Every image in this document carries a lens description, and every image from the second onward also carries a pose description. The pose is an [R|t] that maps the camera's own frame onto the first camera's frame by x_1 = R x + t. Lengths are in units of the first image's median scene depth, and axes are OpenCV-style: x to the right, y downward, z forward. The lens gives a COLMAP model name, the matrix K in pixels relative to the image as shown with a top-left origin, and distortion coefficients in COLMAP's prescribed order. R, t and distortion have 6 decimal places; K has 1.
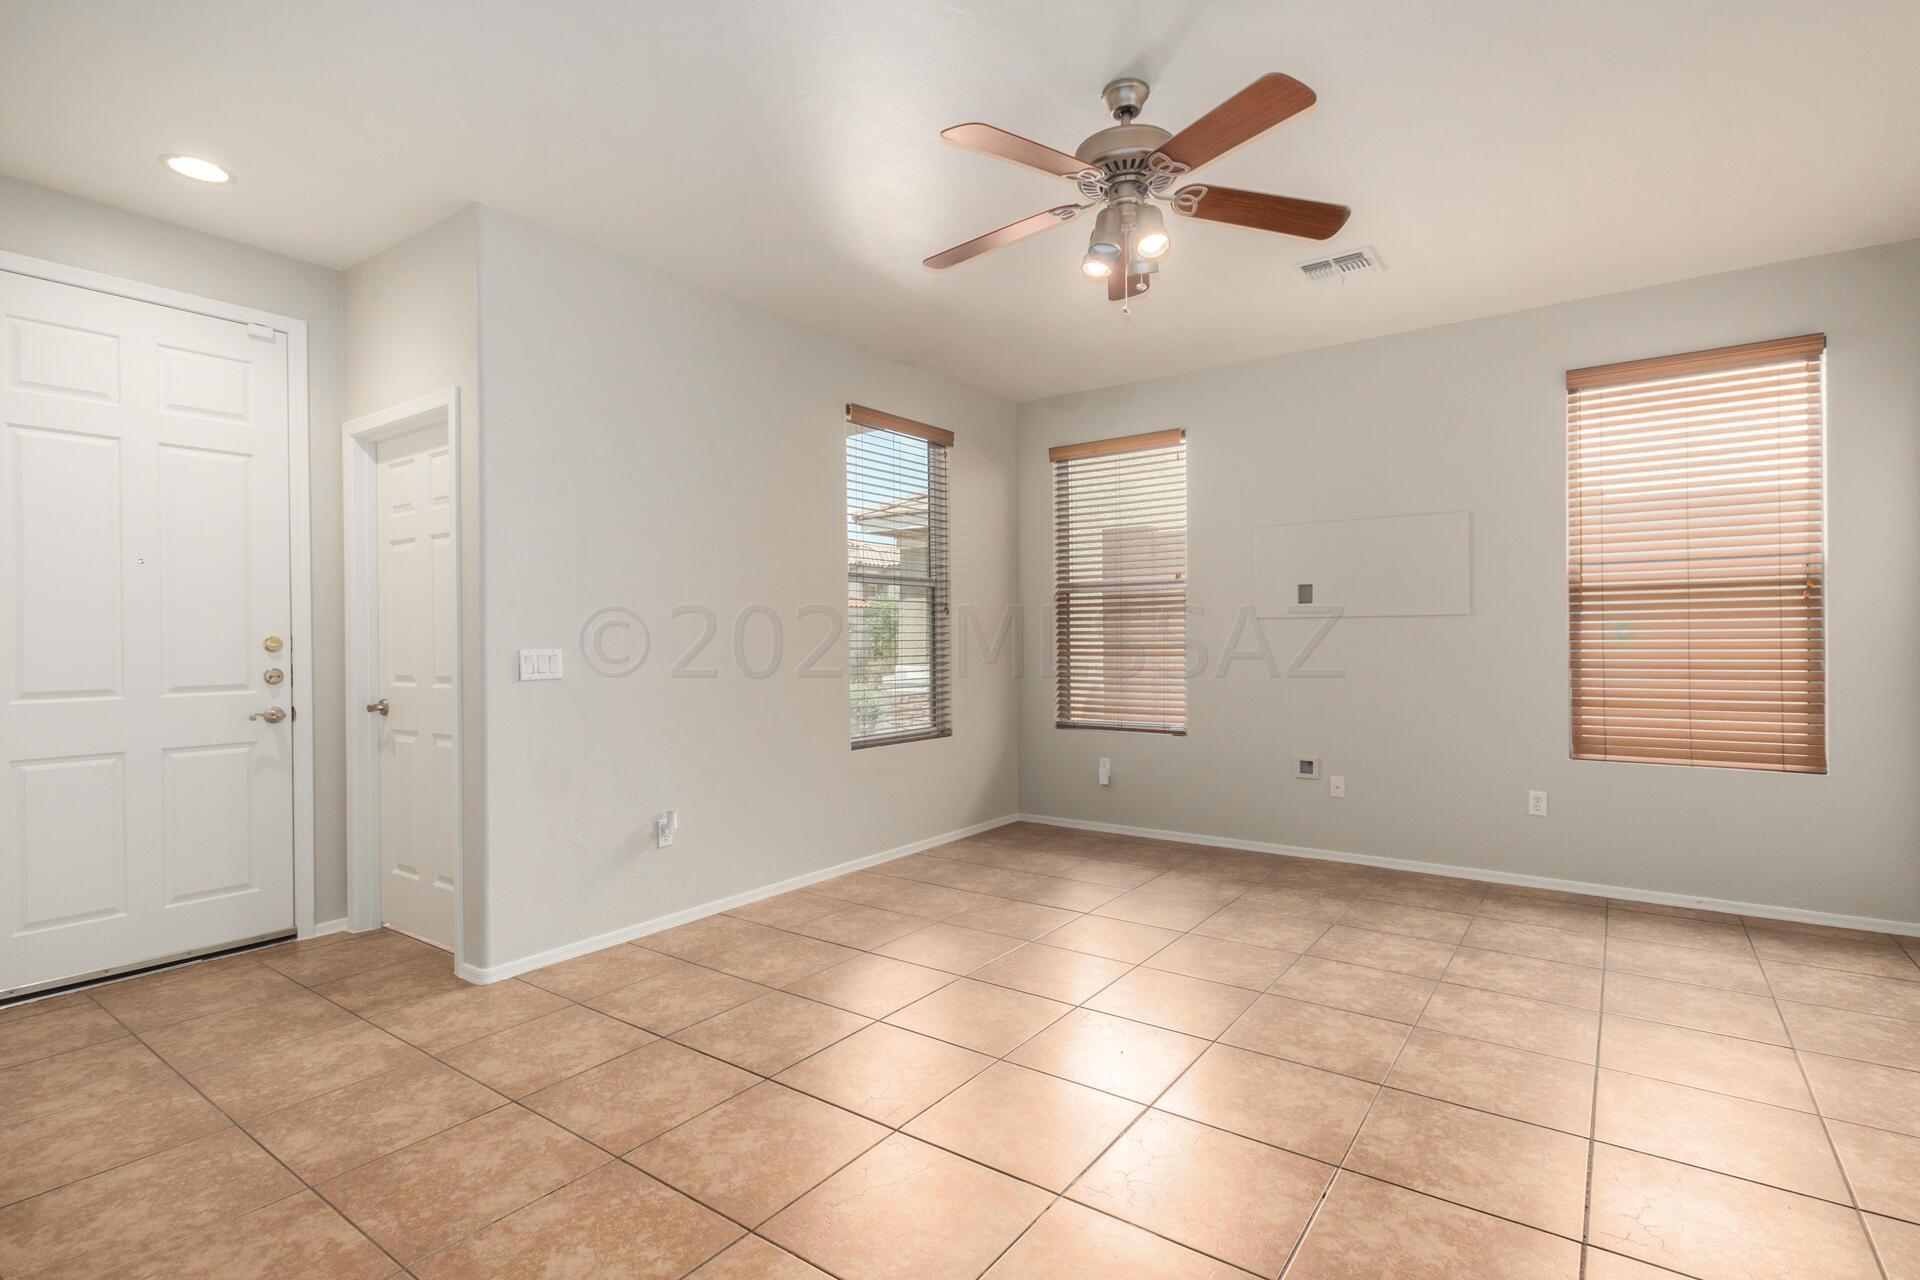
lens RADIAL K [[911.9, 0, 966.3], [0, 911.9, 643.0], [0, 0, 1]] dist [0.007530, -0.001213]
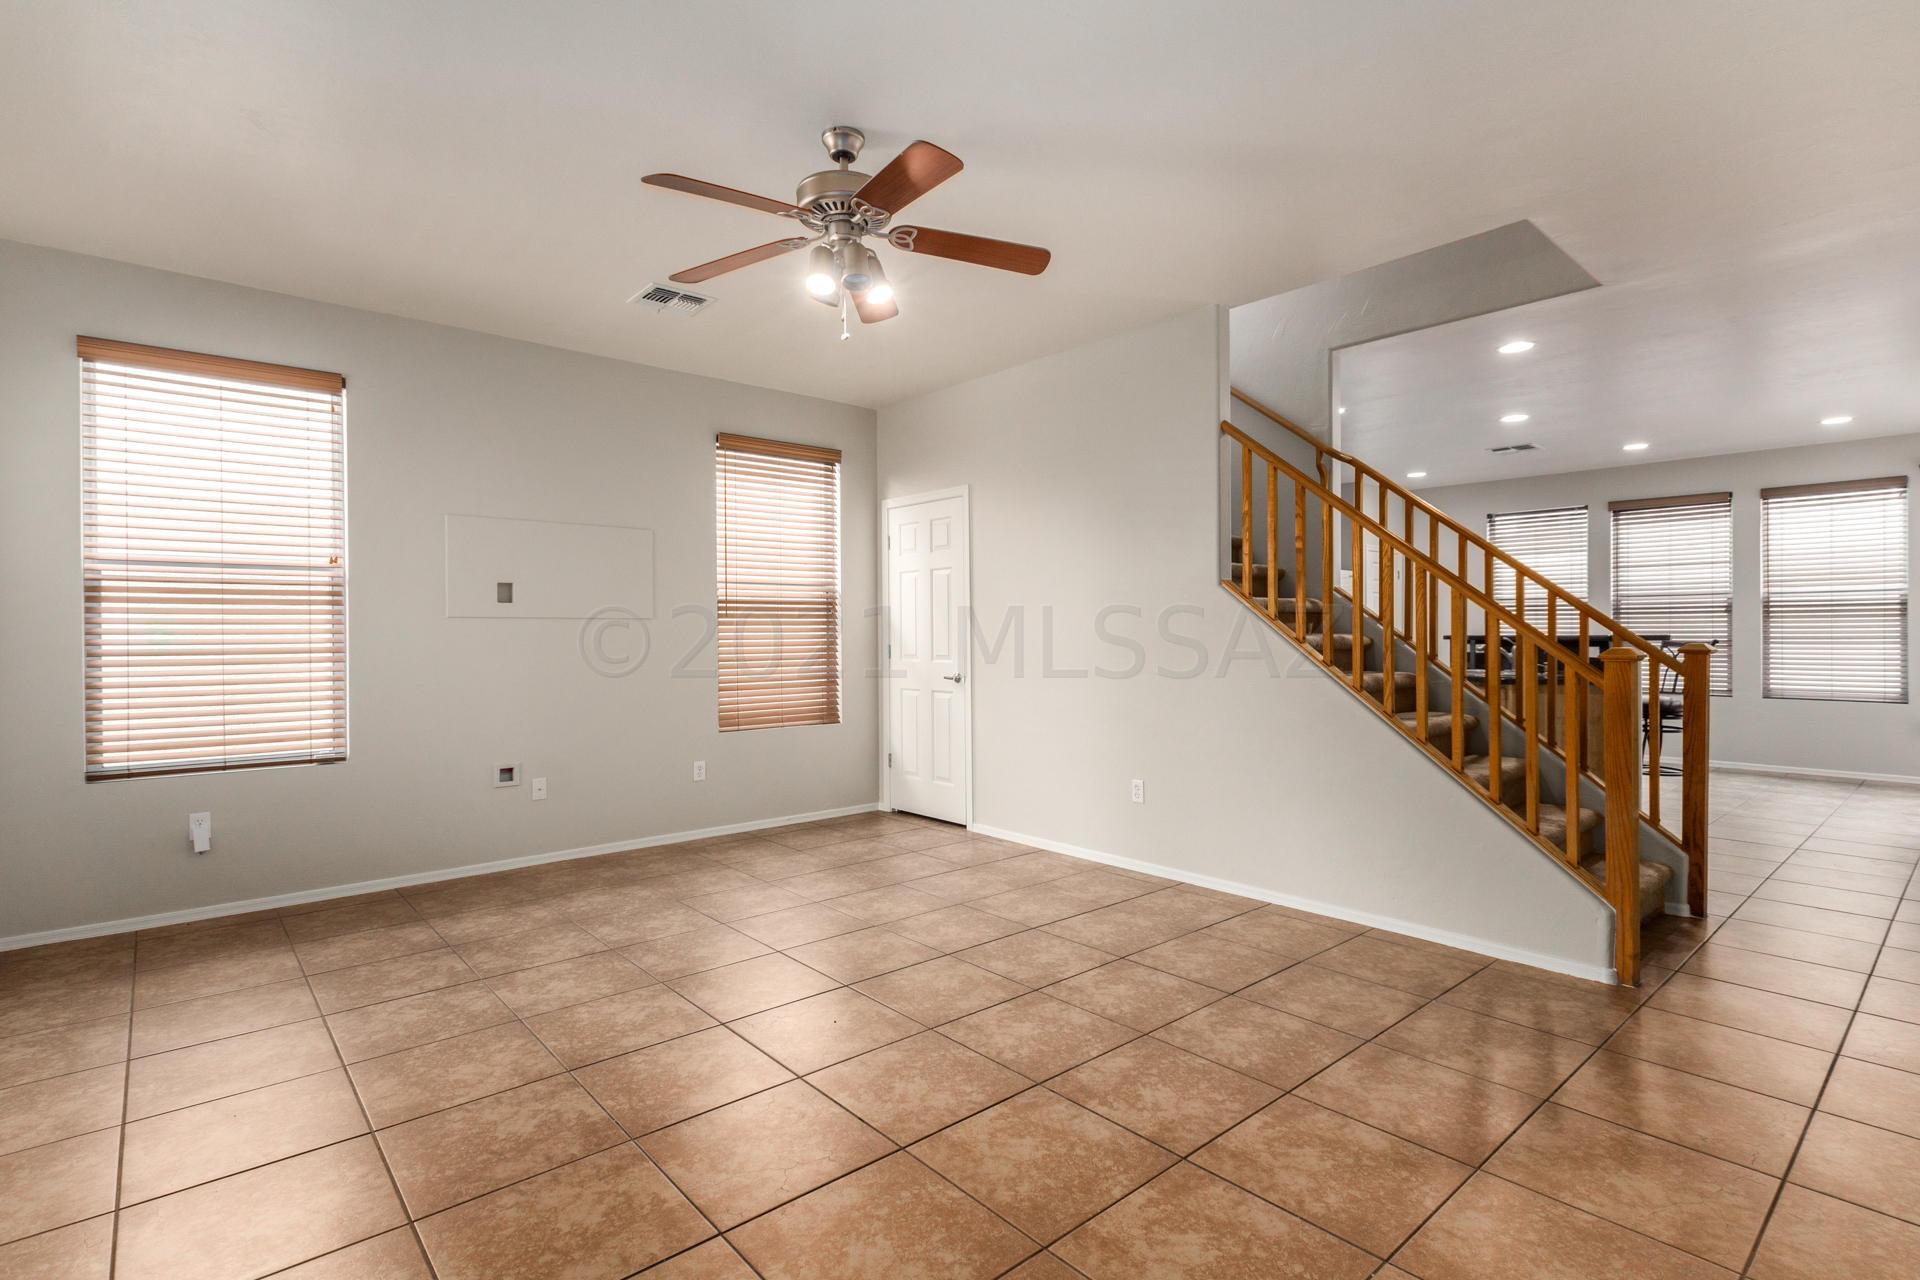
lens RADIAL K [[911.9, 0, 957.6], [0, 911.9, 638.1], [0, 0, 1]] dist [0.007530, -0.001213]
pose [[0.239659, 0.001864, 0.970855, -0.499949], [0.008721, 0.999954, -0.004073, 0.001818], [-0.970818, 0.009442, 0.239632, 0.357529]]
